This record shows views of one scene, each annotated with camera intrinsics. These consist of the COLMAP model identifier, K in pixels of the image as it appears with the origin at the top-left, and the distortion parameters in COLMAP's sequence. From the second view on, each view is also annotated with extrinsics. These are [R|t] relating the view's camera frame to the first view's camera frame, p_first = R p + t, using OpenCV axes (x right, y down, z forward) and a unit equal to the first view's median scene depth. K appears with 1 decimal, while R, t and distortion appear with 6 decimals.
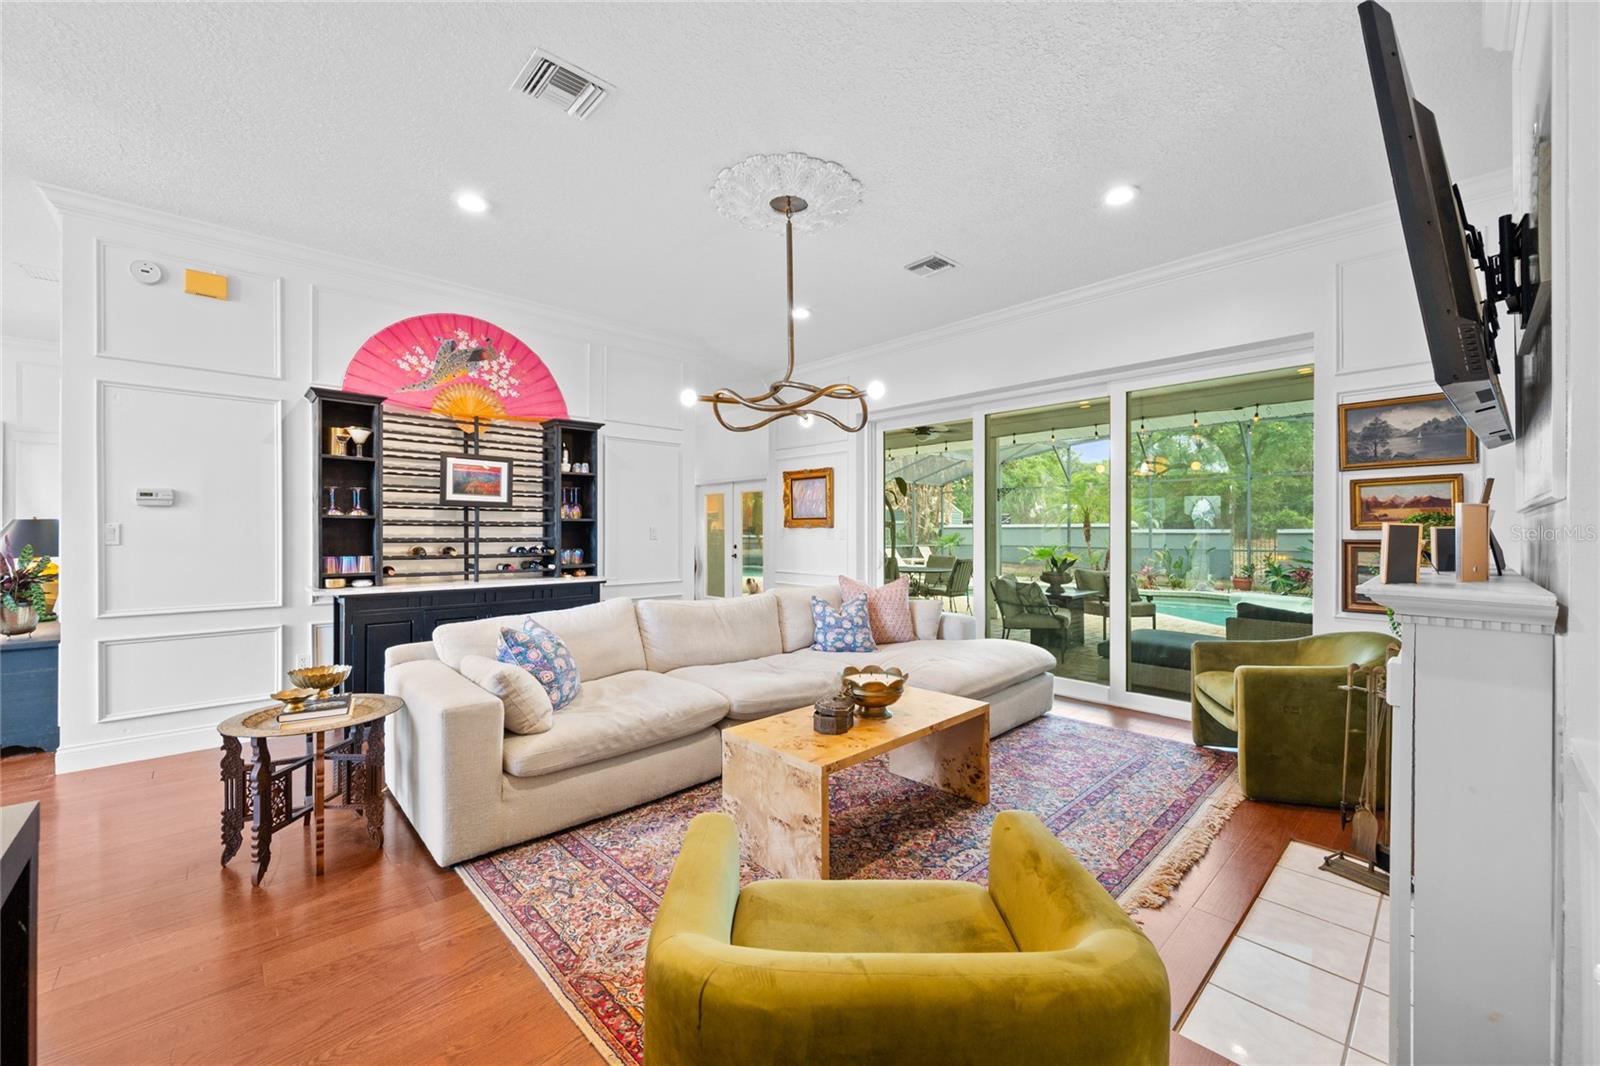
lens RADIAL K [[627.9, 0, 807.0], [0, 627.9, 530.4], [0, 0, 1]] dist [-0.000718, 0.000101]
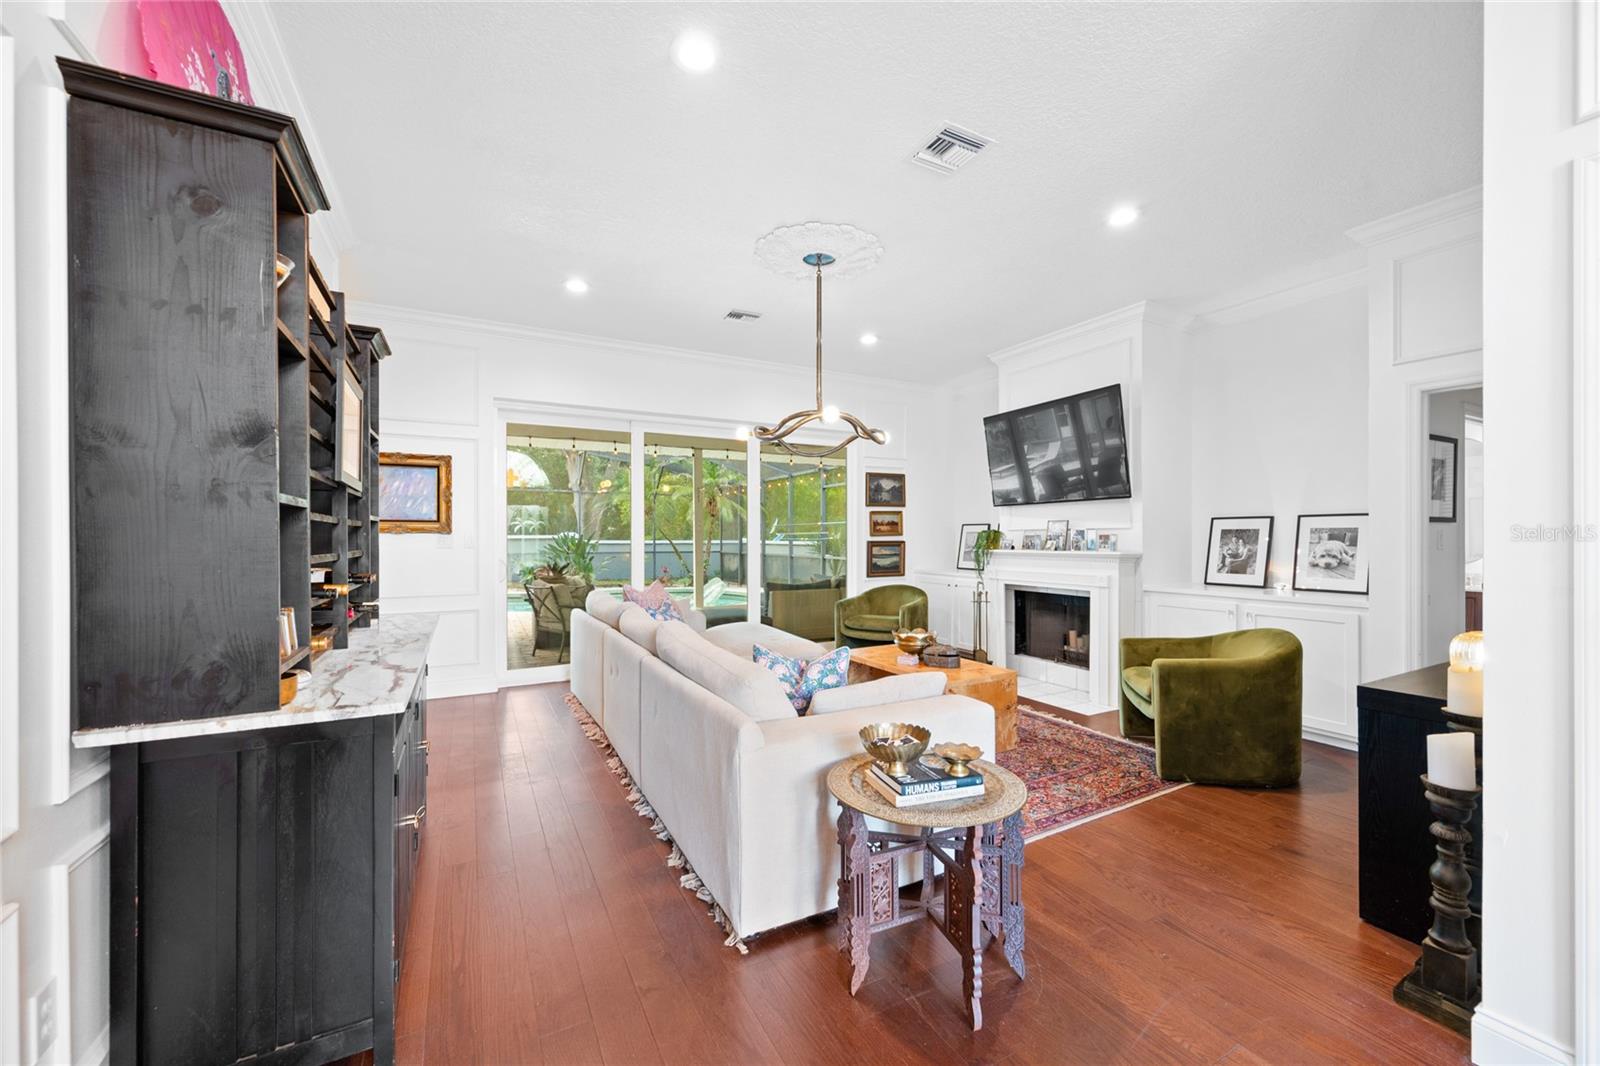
lens RADIAL K [[627.9, 0, 804.3], [0, 627.9, 537.4], [0, 0, 1]] dist [-0.000718, 0.000101]
pose [[0.258397, 0.000582, 0.966039, -1.132799], [0.001981, 0.999997, -0.001132, 0.005436], [-0.966037, 0.002206, 0.258395, 0.698242]]
